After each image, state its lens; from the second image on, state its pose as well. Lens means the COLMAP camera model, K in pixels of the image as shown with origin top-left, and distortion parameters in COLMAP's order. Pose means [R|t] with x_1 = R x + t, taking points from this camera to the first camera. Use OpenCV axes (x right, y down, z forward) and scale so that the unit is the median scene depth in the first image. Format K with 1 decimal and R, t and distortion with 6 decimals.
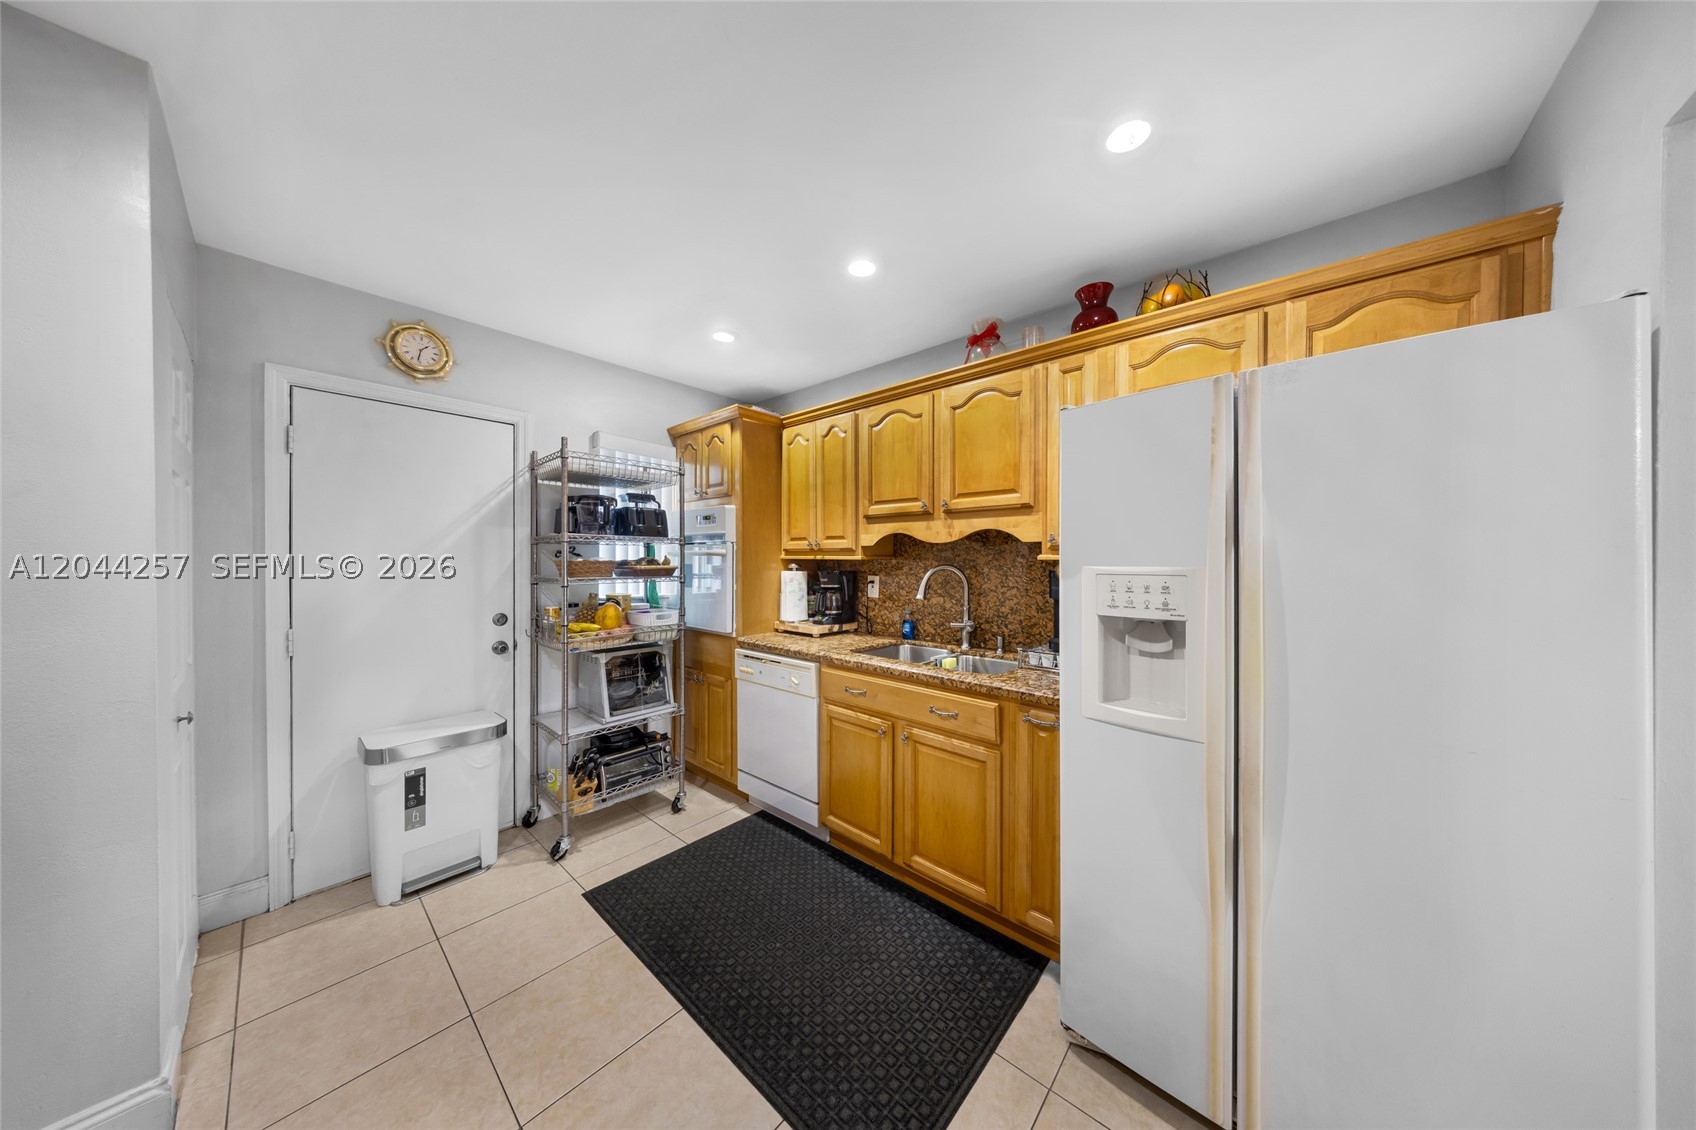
lens RADIAL K [[510.7, 0, 864.0], [0, 510.7, 560.6], [0, 0, 1]] dist [-0.000125, -0.000071]
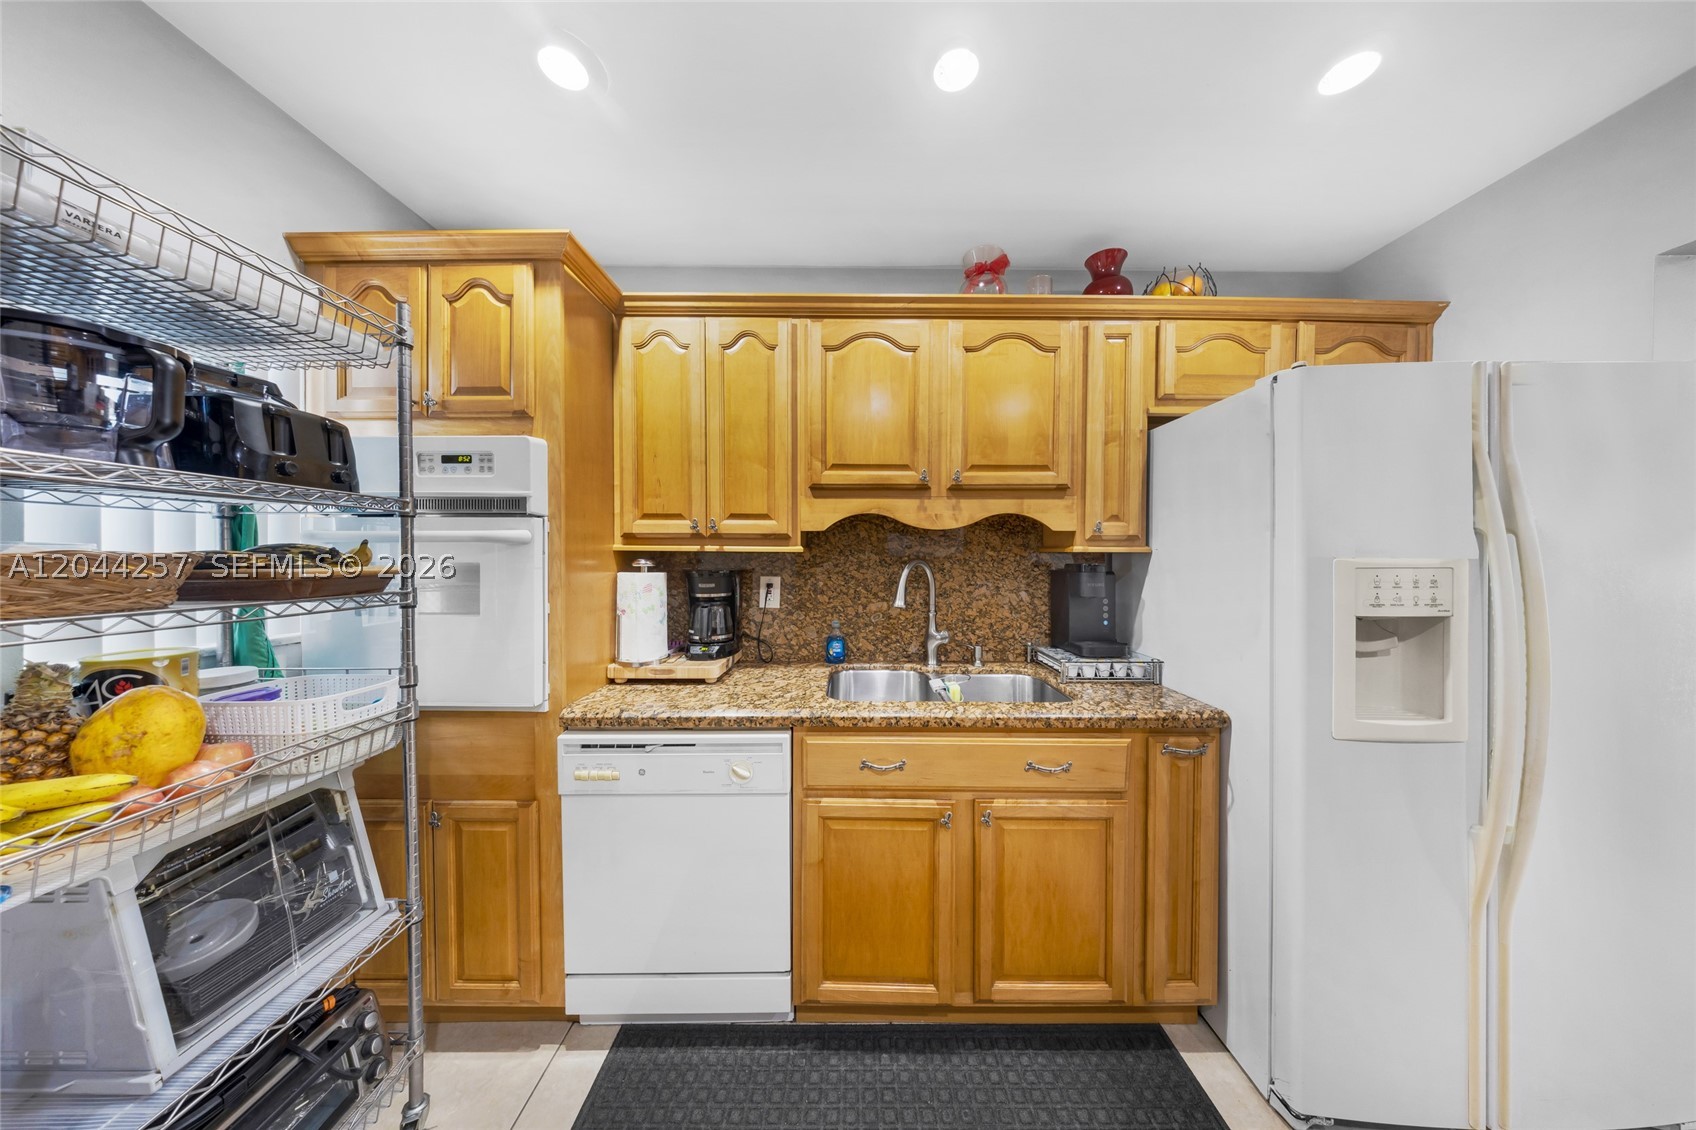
lens RADIAL K [[488.9, 0, 849.6], [0, 488.9, 560.3], [0, 0, 1]] dist [-0.005038, -0.000114]
pose [[0.753180, -0.009376, 0.657748, -0.365981], [0.002208, 0.999929, 0.011726, 0.001304], [-0.657811, -0.007380, 0.753147, 0.494870]]
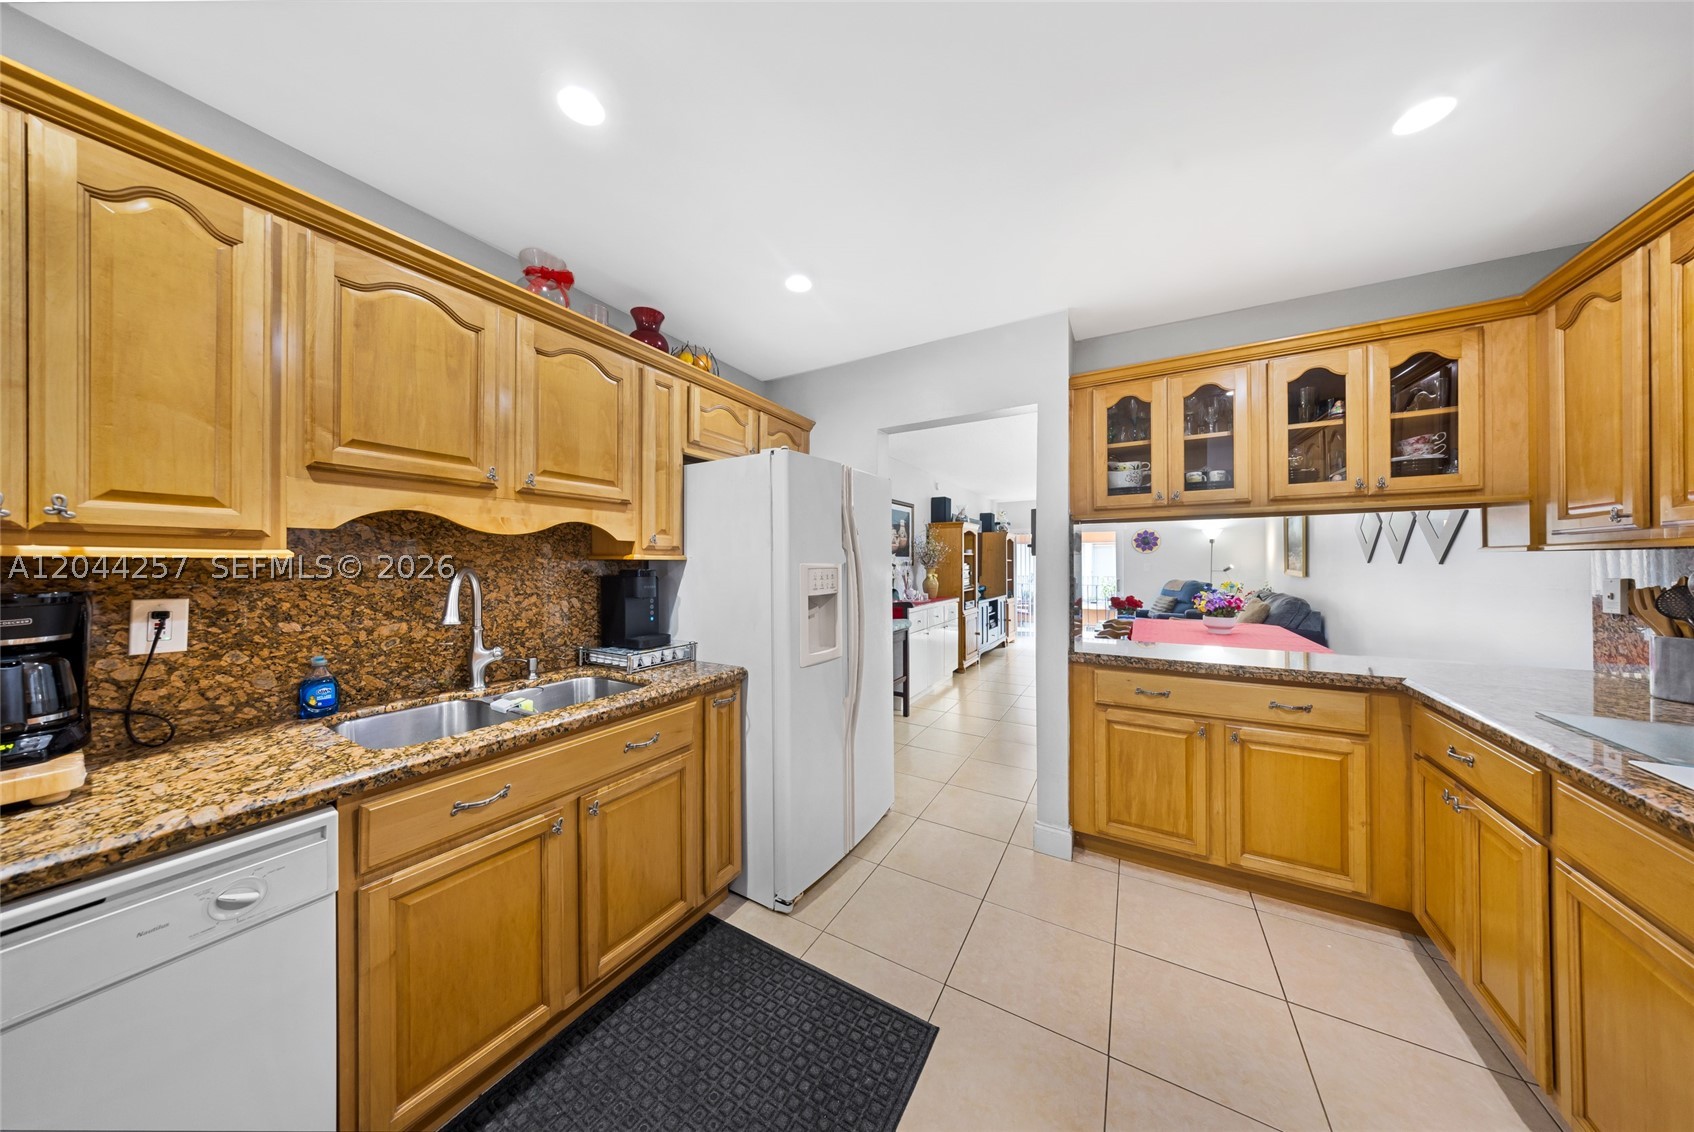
lens RADIAL K [[491.2, 0, 842.4], [0, 491.2, 561.0], [0, 0, 1]] dist [-0.001045, -0.000023]
pose [[-0.180098, 0.001352, 0.983648, -0.509578], [0.005225, 0.999986, -0.000418, 0.002756], [-0.983635, 0.005064, -0.180102, 0.605185]]
